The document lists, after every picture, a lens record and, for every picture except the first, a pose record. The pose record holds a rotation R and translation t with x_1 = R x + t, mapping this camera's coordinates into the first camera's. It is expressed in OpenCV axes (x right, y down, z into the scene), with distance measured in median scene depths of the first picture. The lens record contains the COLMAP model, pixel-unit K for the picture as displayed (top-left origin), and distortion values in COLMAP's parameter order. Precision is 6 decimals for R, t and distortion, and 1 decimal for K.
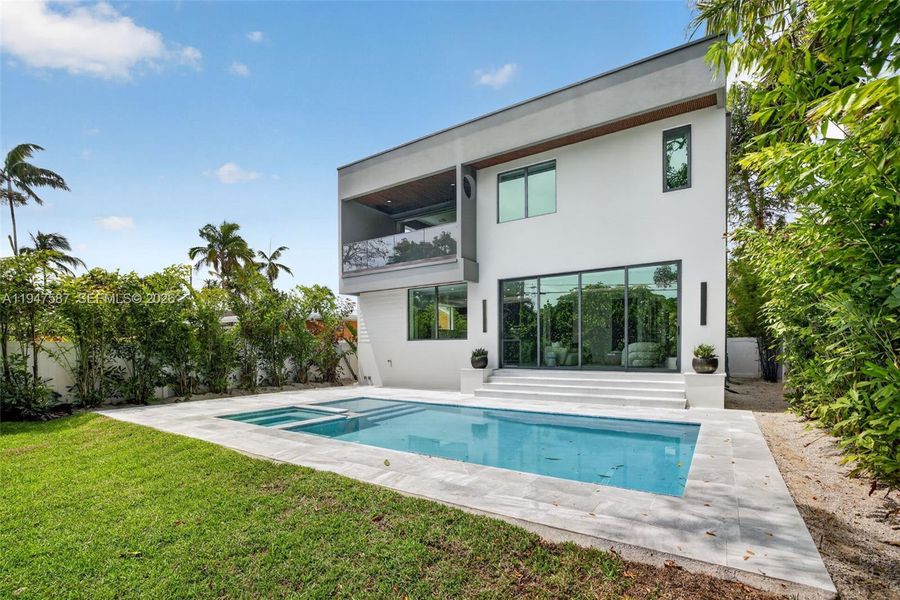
lens RADIAL K [[409.1, 0, 453.8], [0, 409.1, 357.2], [0, 0, 1]] dist [-0.028252, 0.000348]
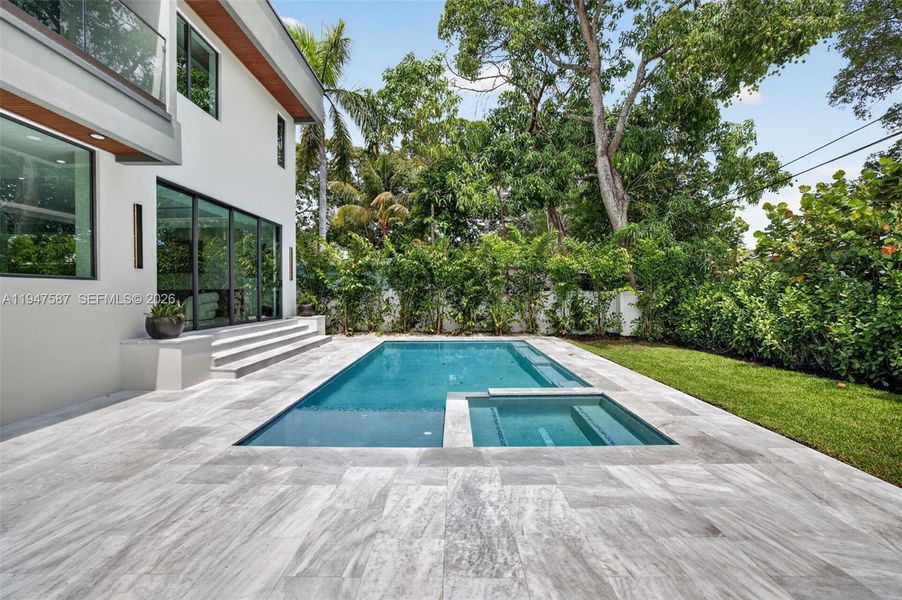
lens RADIAL K [[386.8, 0, 448.1], [0, 386.8, 295.3], [0, 0, 1]] dist [-0.044200, 0.016613]
pose [[-0.533691, 0.008639, 0.845635, -0.529475], [0.031008, 0.999475, 0.009359, -0.020937], [-0.845111, 0.031217, -0.533679, 0.930992]]
